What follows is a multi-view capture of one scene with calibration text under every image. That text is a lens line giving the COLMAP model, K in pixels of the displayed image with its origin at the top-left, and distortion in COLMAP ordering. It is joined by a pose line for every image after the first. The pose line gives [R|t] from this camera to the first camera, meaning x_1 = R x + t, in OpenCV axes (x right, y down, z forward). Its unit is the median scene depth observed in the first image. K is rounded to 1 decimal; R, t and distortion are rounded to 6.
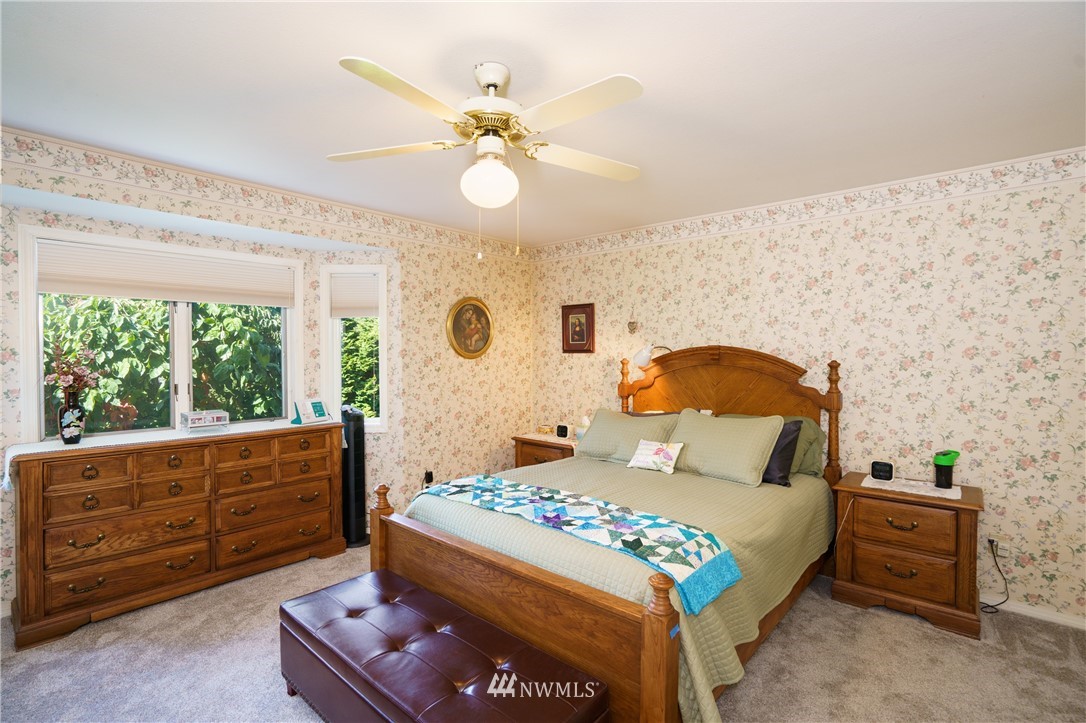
lens RADIAL K [[499.2, 0, 544.5], [0, 499.2, 360.5], [0, 0, 1]] dist [-0.030124, 0.005694]
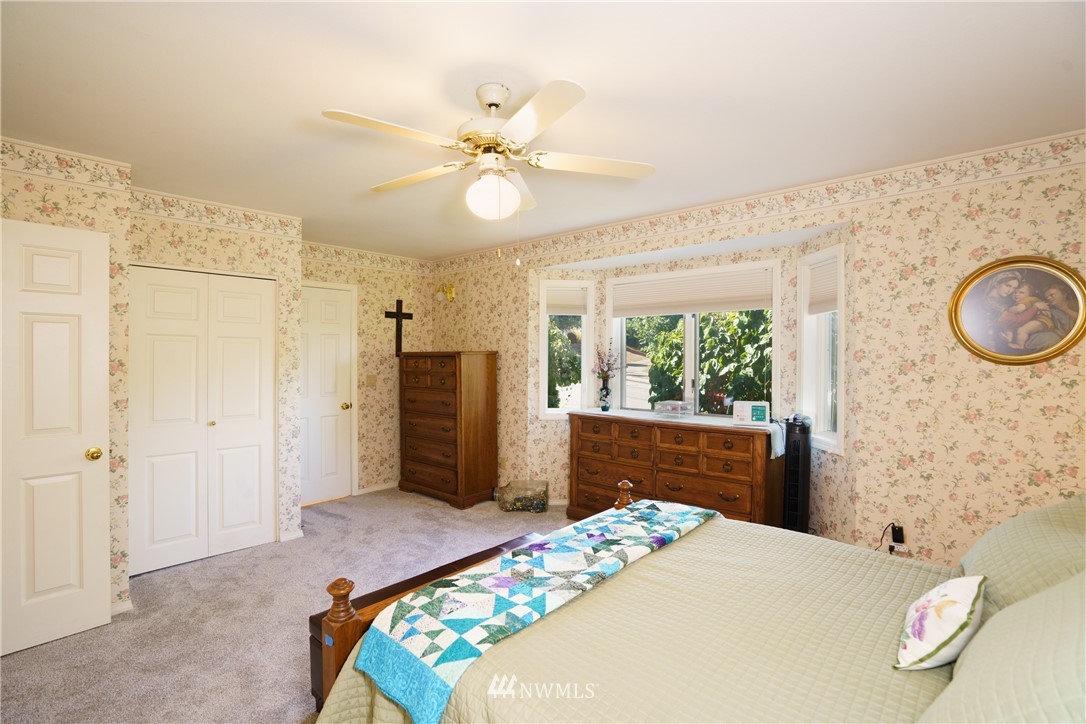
lens RADIAL K [[499.2, 0, 547.7], [0, 499.2, 358.4], [0, 0, 1]] dist [-0.030124, 0.005694]
pose [[0.018230, 0.006824, -0.999811, 0.700979], [-0.015056, 0.999865, 0.006550, -0.011387], [0.999720, 0.014934, 0.018330, 0.800983]]
